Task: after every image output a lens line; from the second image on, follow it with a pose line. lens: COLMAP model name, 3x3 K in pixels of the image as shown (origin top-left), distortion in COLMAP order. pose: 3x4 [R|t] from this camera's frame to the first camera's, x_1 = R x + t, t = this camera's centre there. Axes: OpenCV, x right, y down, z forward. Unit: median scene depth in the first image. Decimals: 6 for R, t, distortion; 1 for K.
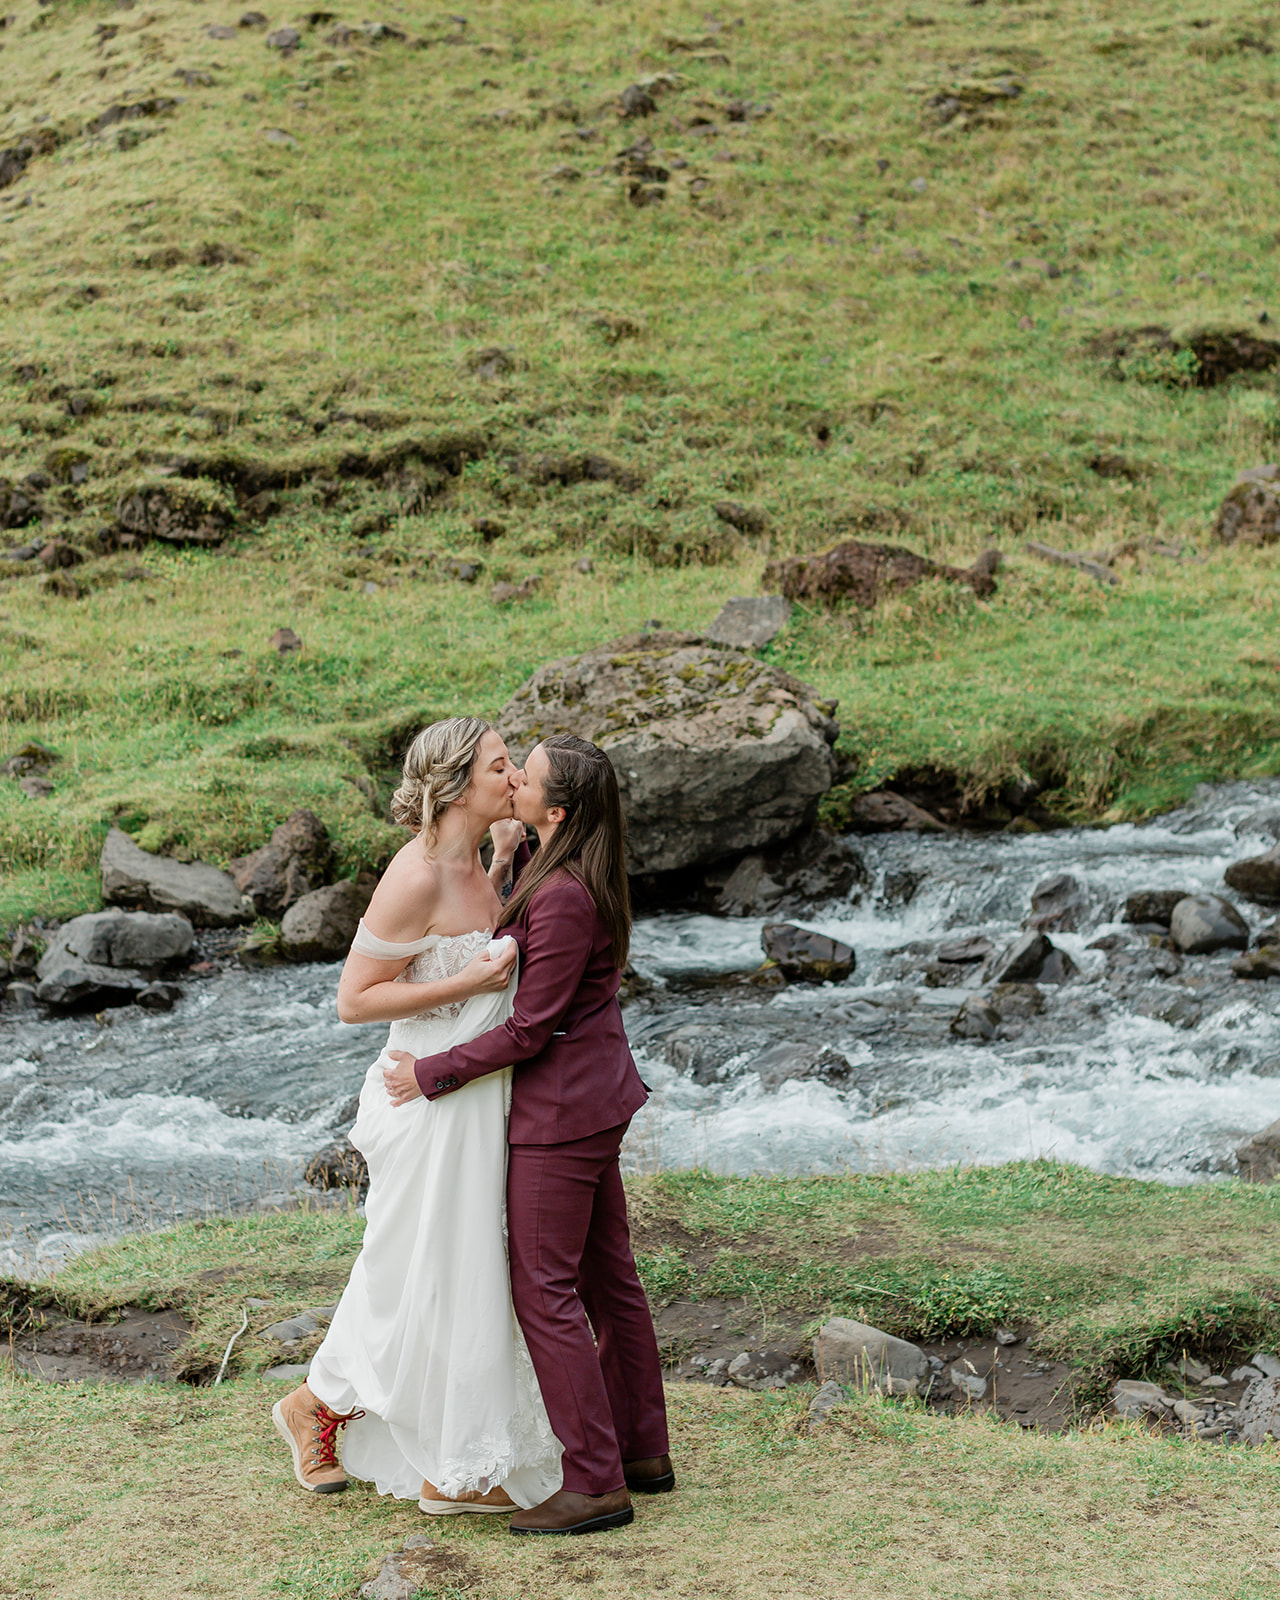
lens RADIAL K [[3042.3, 0, 587.9], [0, 3042.3, 766.2], [0, 0, 1]] dist [-0.014953, 0.000000]
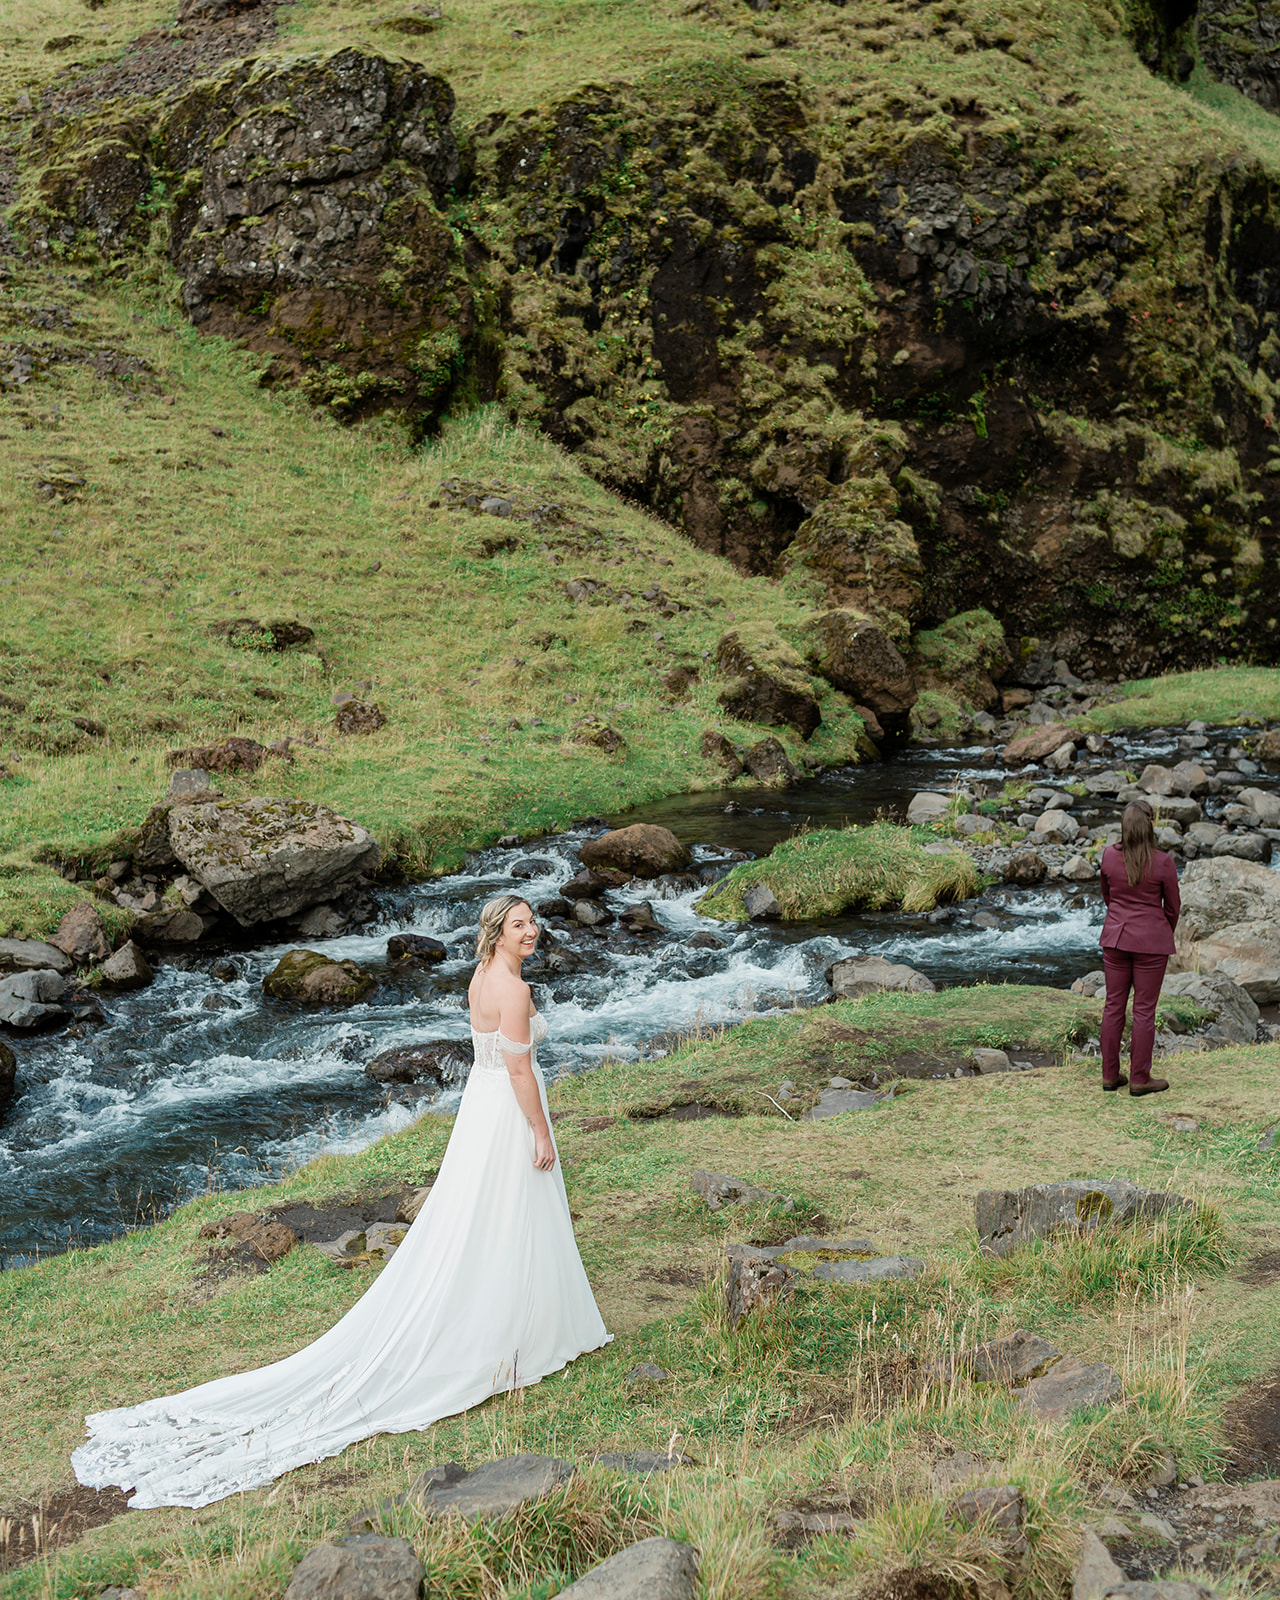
lens RADIAL K [[1781.0, 0, 641.2], [0, 1781.0, 701.7], [0, 0, 1]] dist [0.016893, 0.000000]
pose [[0.753561, -0.015592, 0.657193, -0.376783], [0.073314, 0.995475, -0.060446, -0.010581], [-0.653277, 0.093731, 0.751295, 0.024463]]
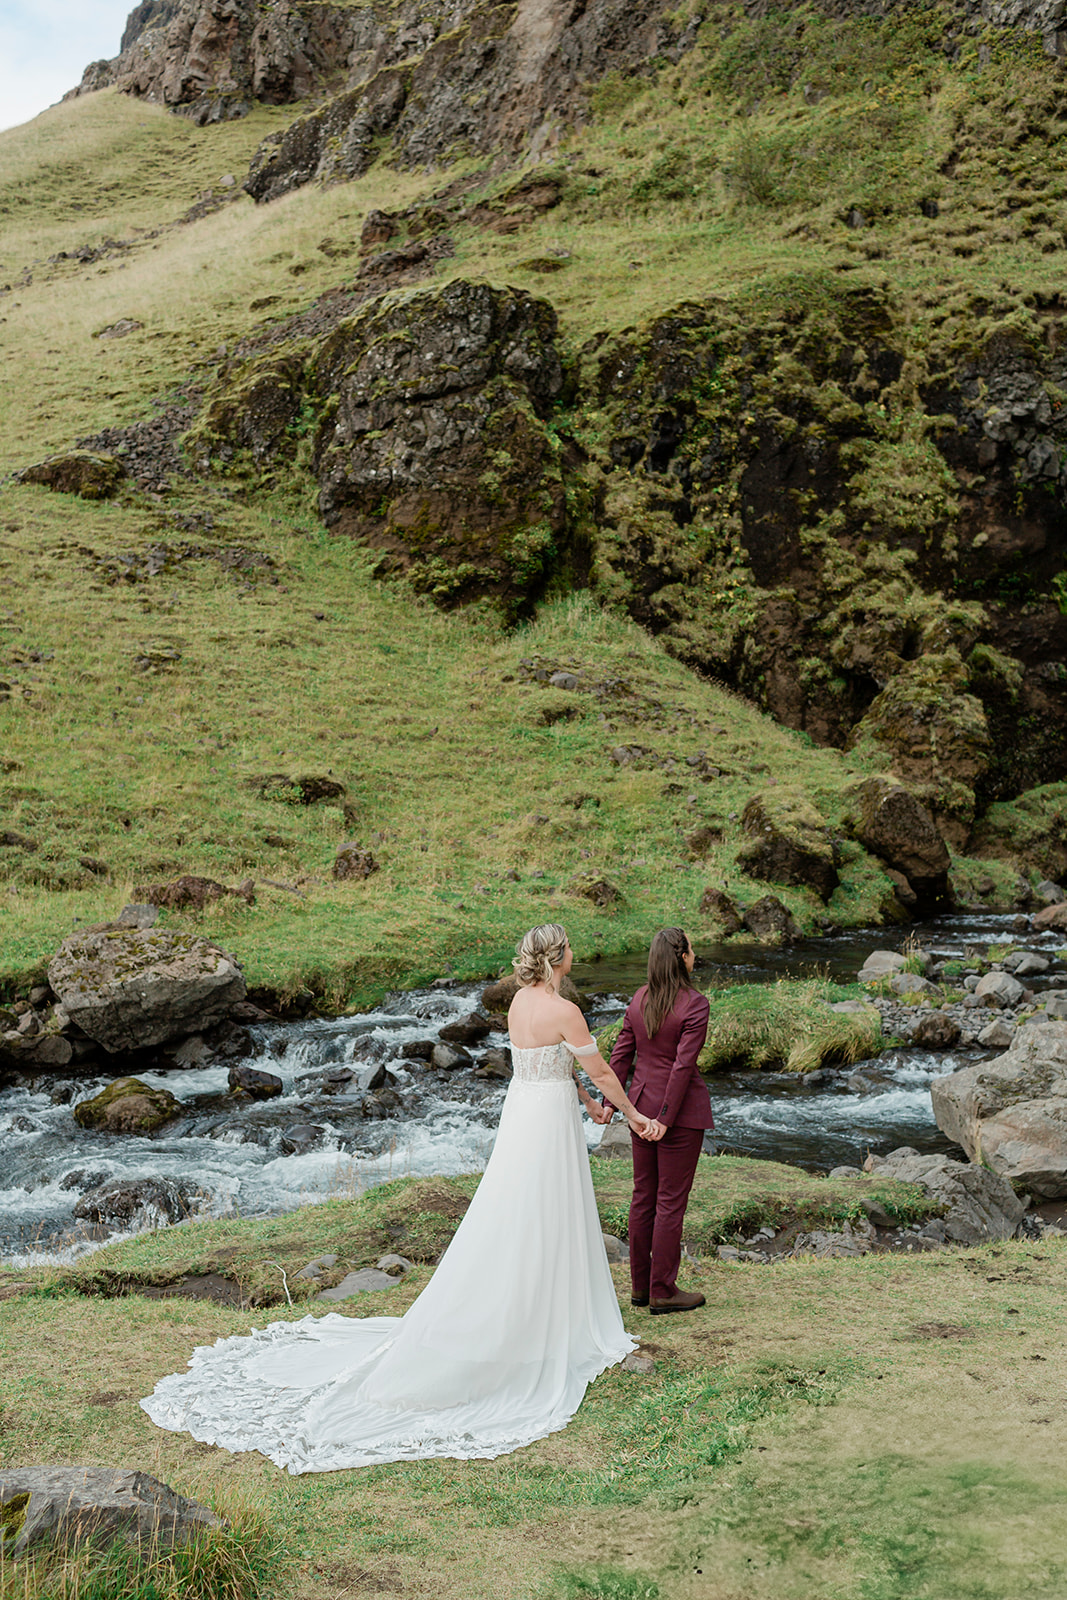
lens RADIAL K [[1526.4, 0, 533.8], [0, 1526.4, 797.3], [0, 0, 1]] dist [0.012721, 0.000000]
pose [[0.881392, 0.027931, 0.471560, -0.157232], [0.036390, 0.991270, -0.126730, 0.007347], [-0.470983, 0.128859, 0.872680, 0.027962]]
